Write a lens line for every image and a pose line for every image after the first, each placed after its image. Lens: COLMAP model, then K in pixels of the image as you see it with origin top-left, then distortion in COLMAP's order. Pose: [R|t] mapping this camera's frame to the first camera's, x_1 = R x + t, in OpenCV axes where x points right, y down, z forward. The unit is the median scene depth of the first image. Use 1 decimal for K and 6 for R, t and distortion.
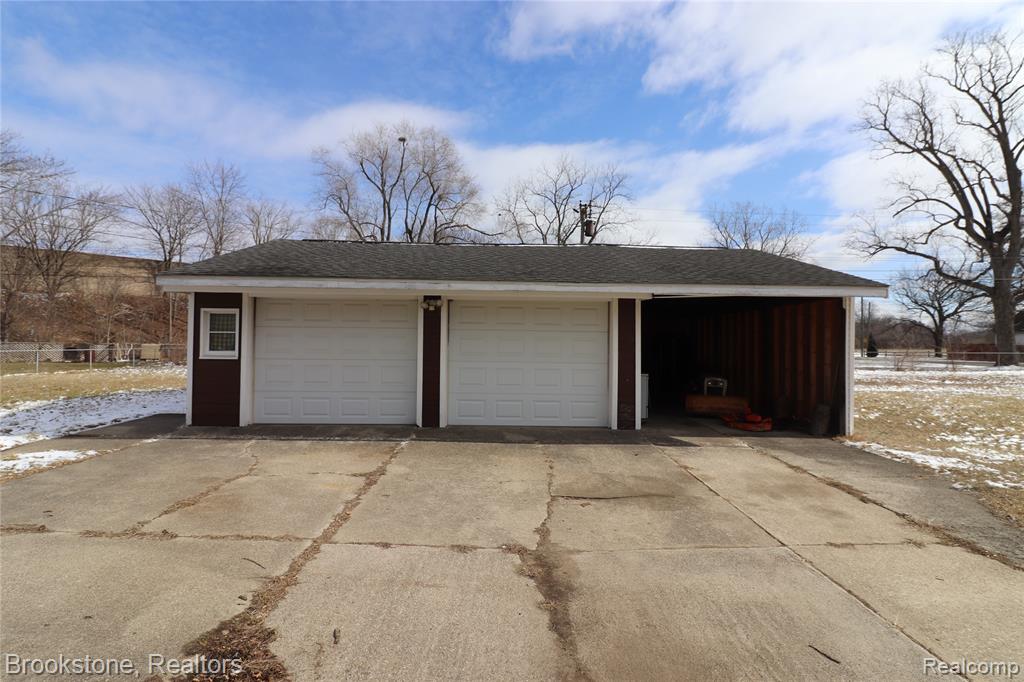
lens RADIAL K [[497.0, 0, 515.6], [0, 497.0, 328.5], [0, 0, 1]] dist [0.004582, -0.012197]
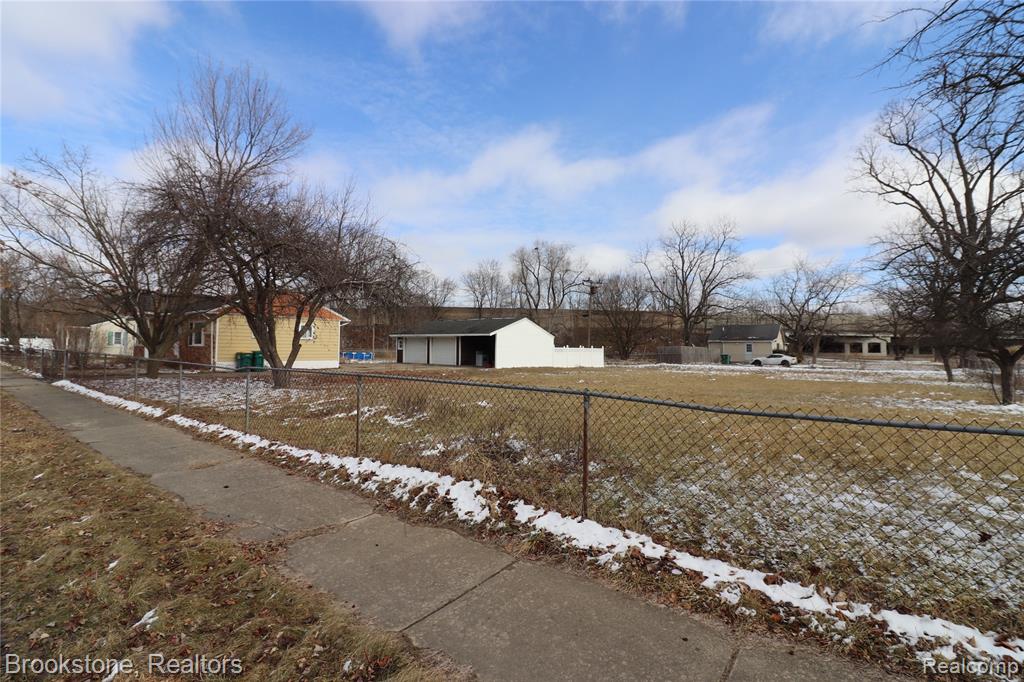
lens RADIAL K [[467.1, 0, 512.0], [0, 467.1, 341.0], [0, 0, 1]] dist [-0.000502, -0.000051]
pose [[0.755576, -0.001991, -0.655058, 0.943858], [0.008633, 0.999939, 0.006917, -0.013712], [0.655004, -0.010881, 0.755547, -0.516212]]
